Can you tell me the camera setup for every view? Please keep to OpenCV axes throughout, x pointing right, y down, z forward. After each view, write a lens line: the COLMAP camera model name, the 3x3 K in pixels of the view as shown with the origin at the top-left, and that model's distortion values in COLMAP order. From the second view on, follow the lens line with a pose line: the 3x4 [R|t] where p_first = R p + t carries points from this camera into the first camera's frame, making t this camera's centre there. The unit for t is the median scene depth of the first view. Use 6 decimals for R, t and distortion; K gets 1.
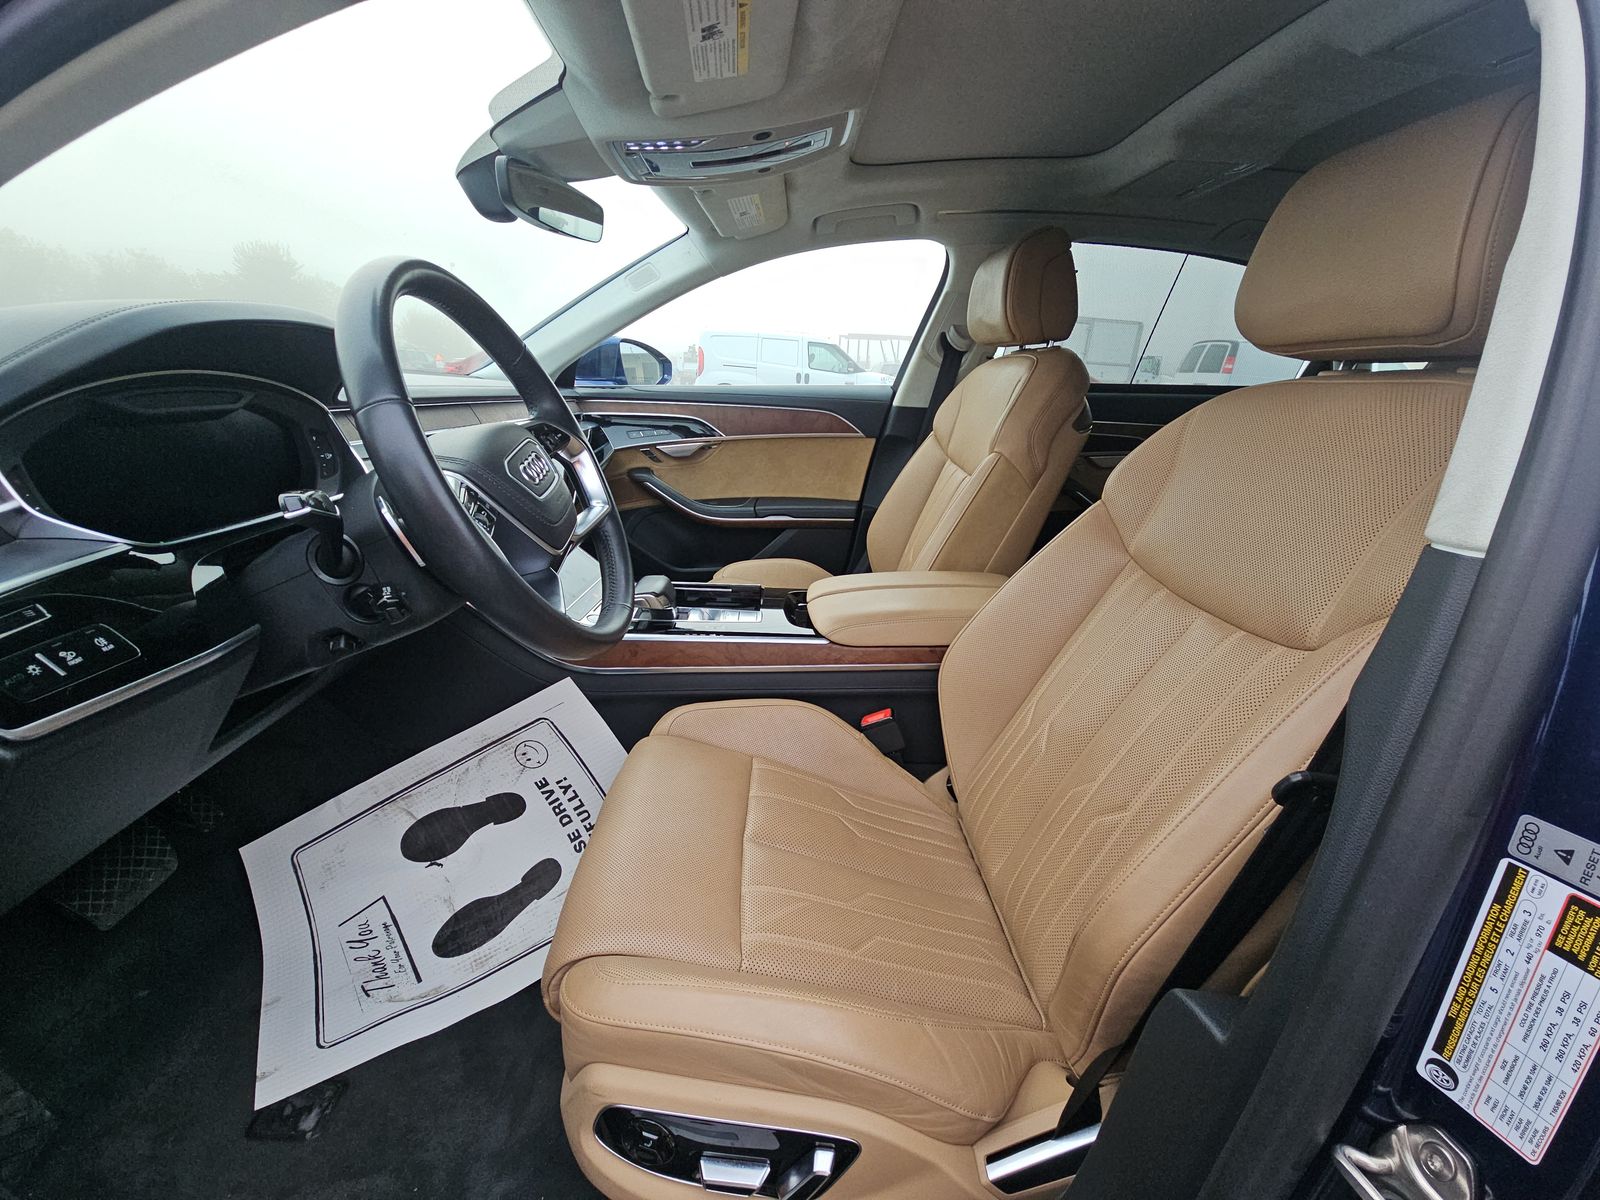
lens RADIAL K [[639.5, 0, 802.4], [0, 639.5, 604.4], [0, 0, 1]] dist [-0.003092, -0.000431]
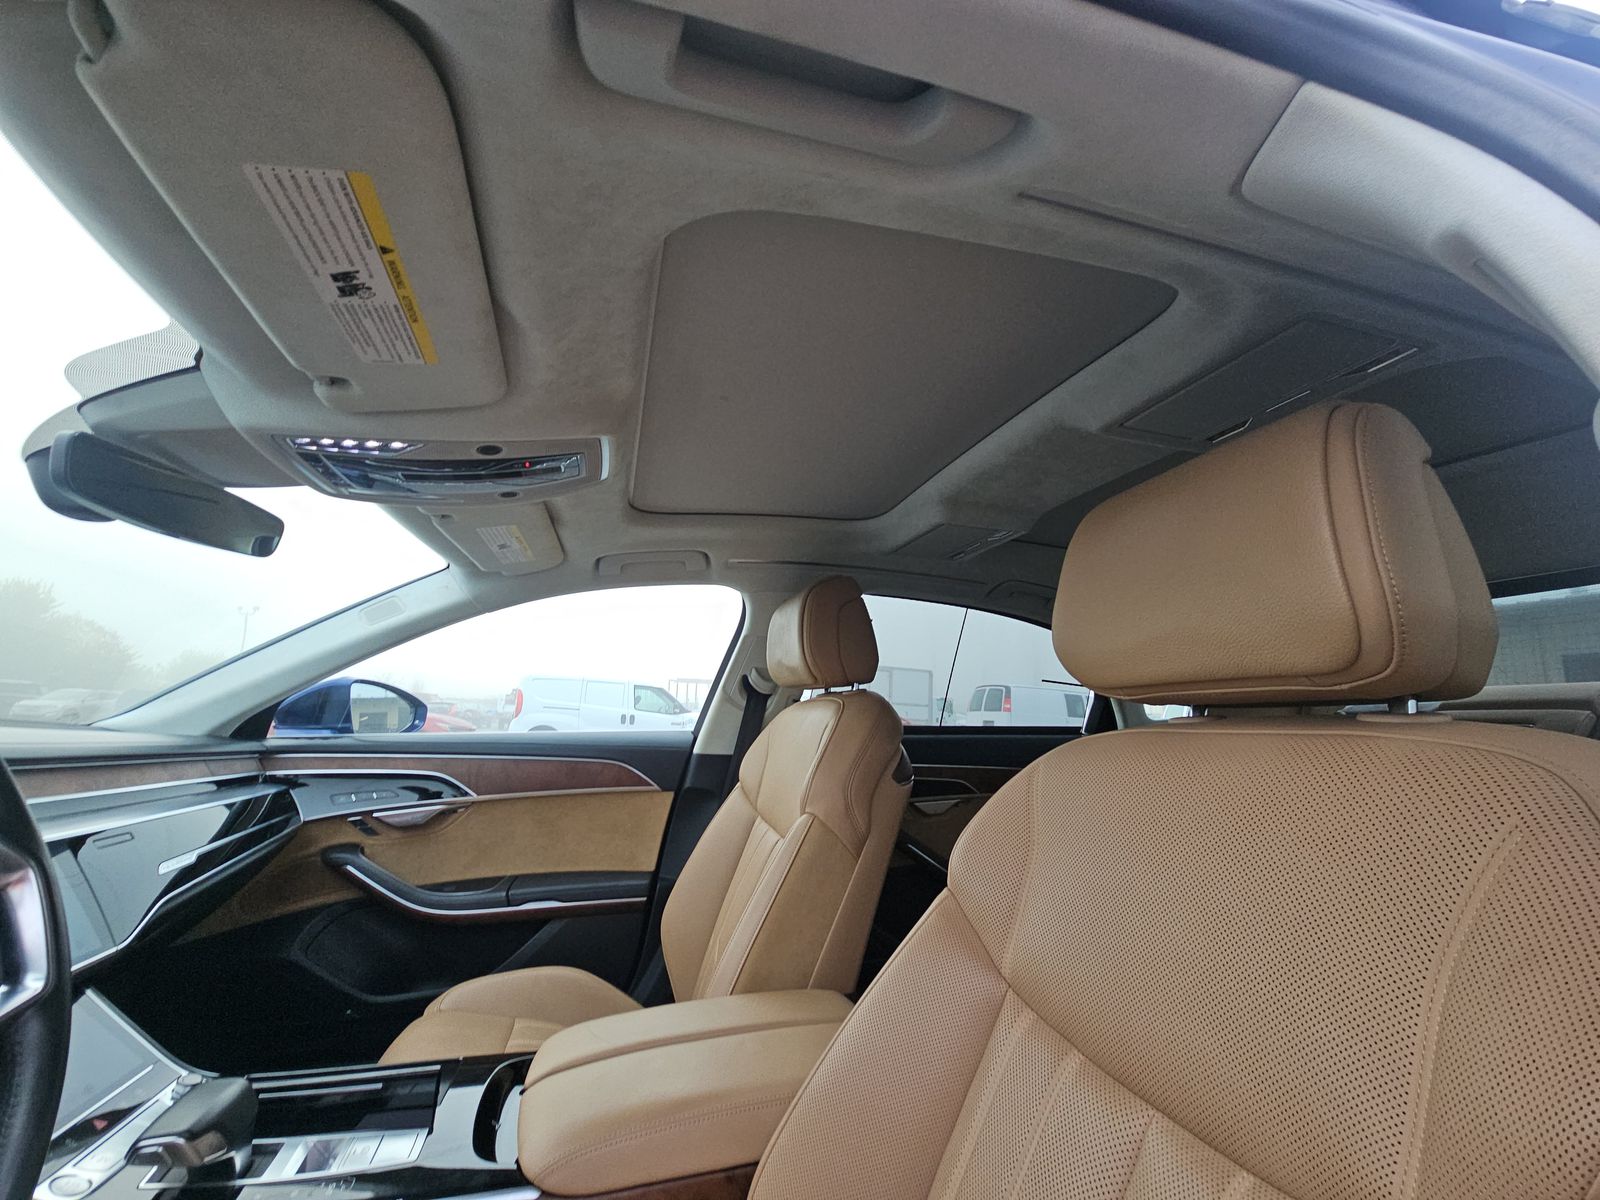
lens RADIAL K [[639.5, 0, 796.3], [0, 639.5, 615.5], [0, 0, 1]] dist [-0.003092, -0.000431]
pose [[0.969713, 0.030422, 0.242344, 0.068104], [0.089278, 0.879405, -0.467628, -0.064452], [-0.227345, 0.475101, 0.850055, 0.161969]]
